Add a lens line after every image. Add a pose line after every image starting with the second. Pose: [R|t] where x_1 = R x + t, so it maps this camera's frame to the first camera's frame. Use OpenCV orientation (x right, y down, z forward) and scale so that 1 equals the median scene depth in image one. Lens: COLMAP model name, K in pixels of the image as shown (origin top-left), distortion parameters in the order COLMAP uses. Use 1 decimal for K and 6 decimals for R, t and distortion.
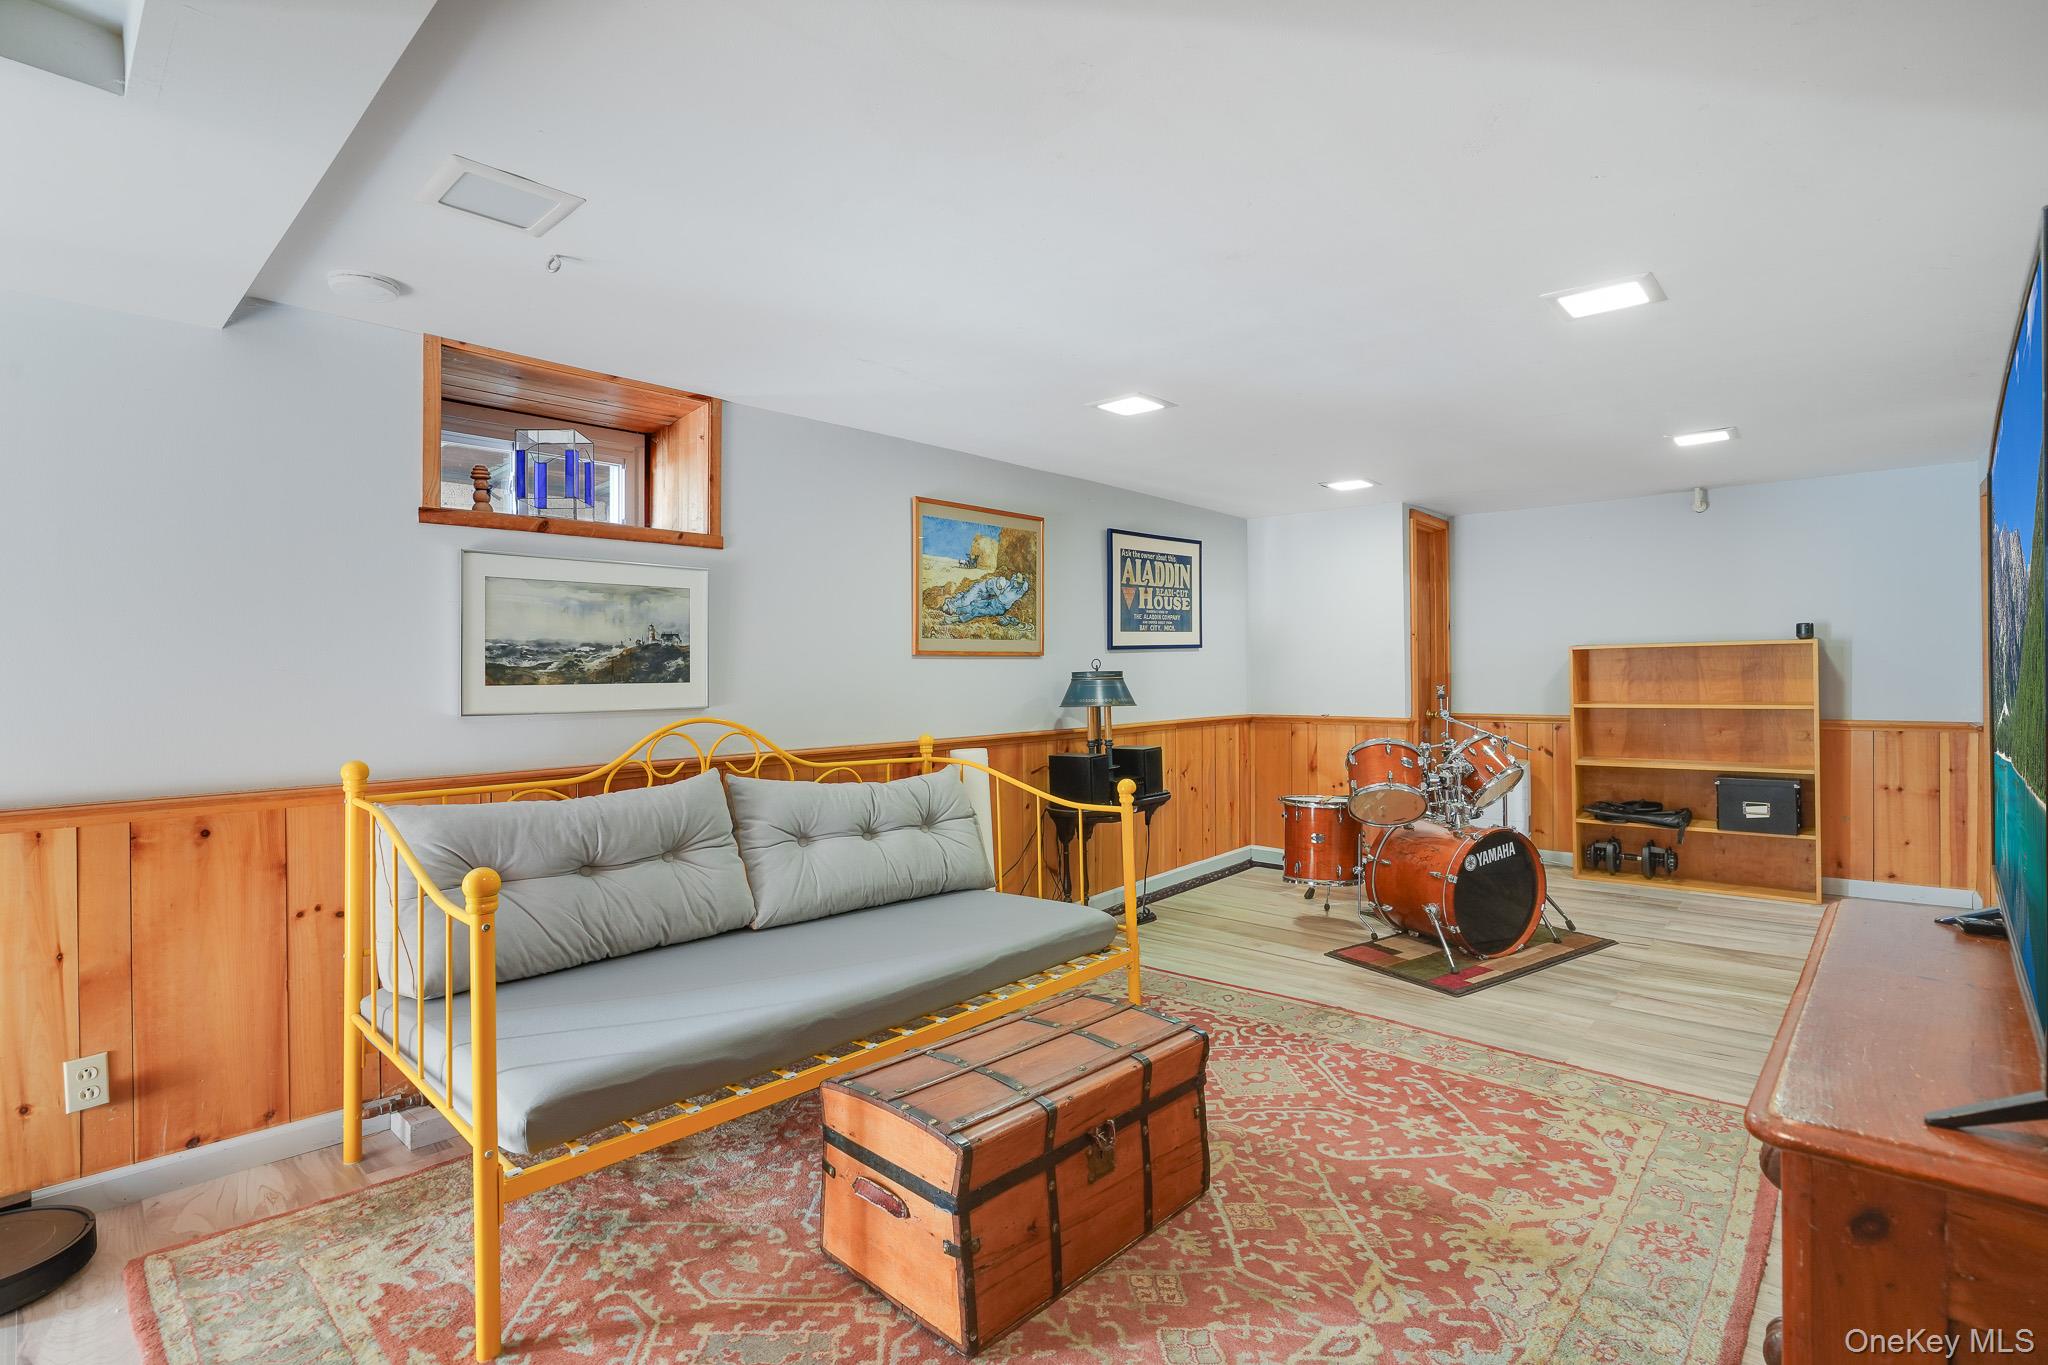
lens RADIAL K [[974.2, 0, 1012.5], [0, 974.2, 667.5], [0, 0, 1]] dist [-0.054059, 0.018437]
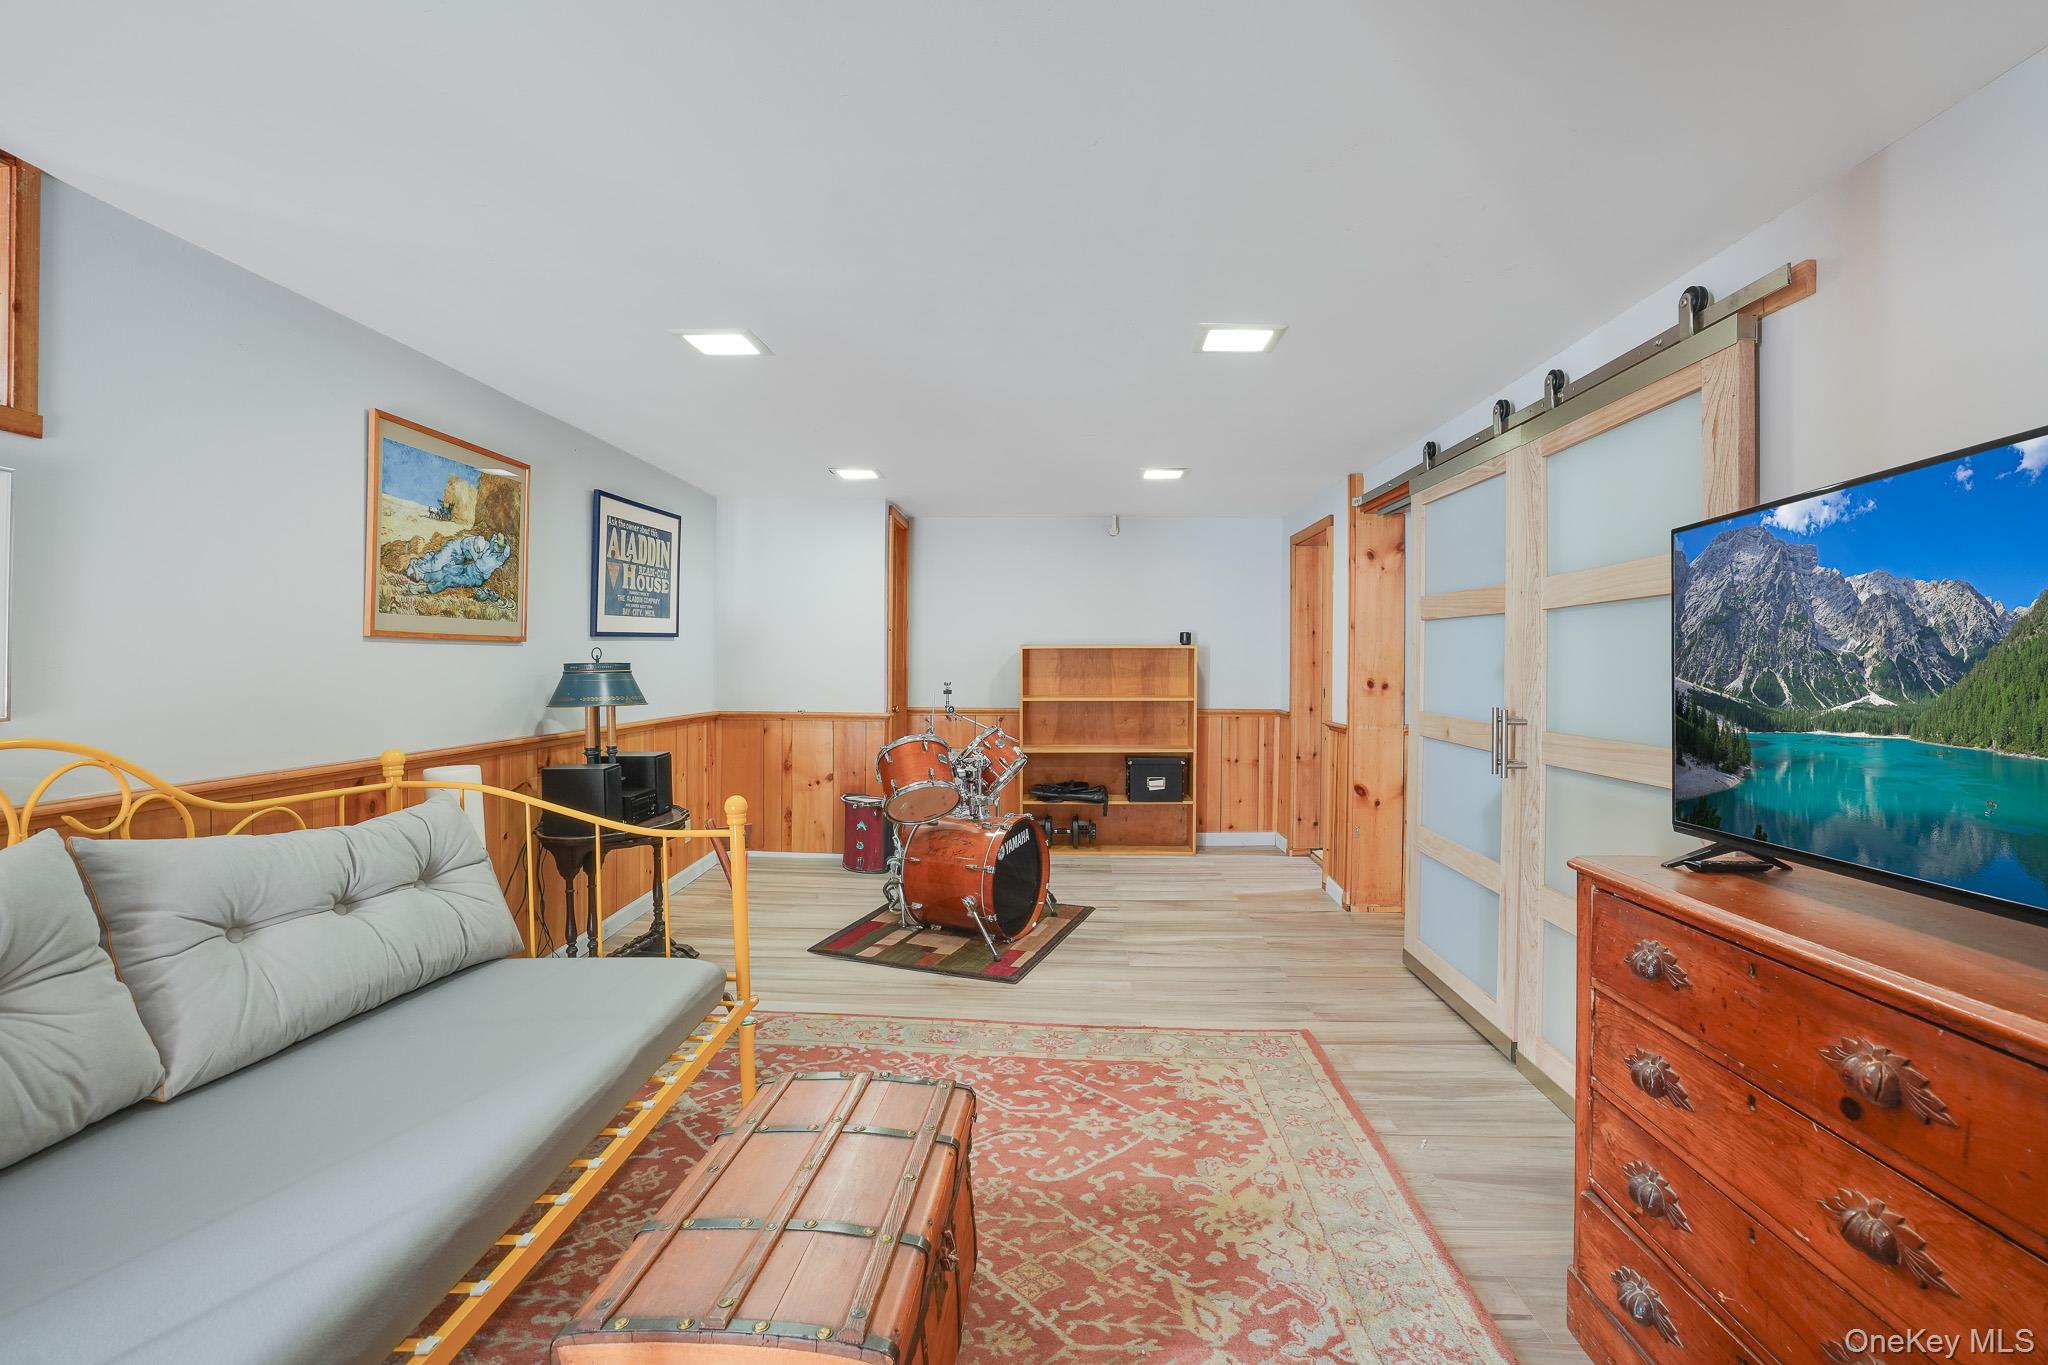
lens RADIAL K [[974.2, 0, 1070.5], [0, 974.2, 658.8], [0, 0, 1]] dist [-0.054059, 0.018437]
pose [[0.757389, 0.016519, 0.652755, -0.162308], [-0.015192, 0.999855, -0.007677, 0.000981], [-0.652788, -0.004102, 0.757530, 0.157273]]
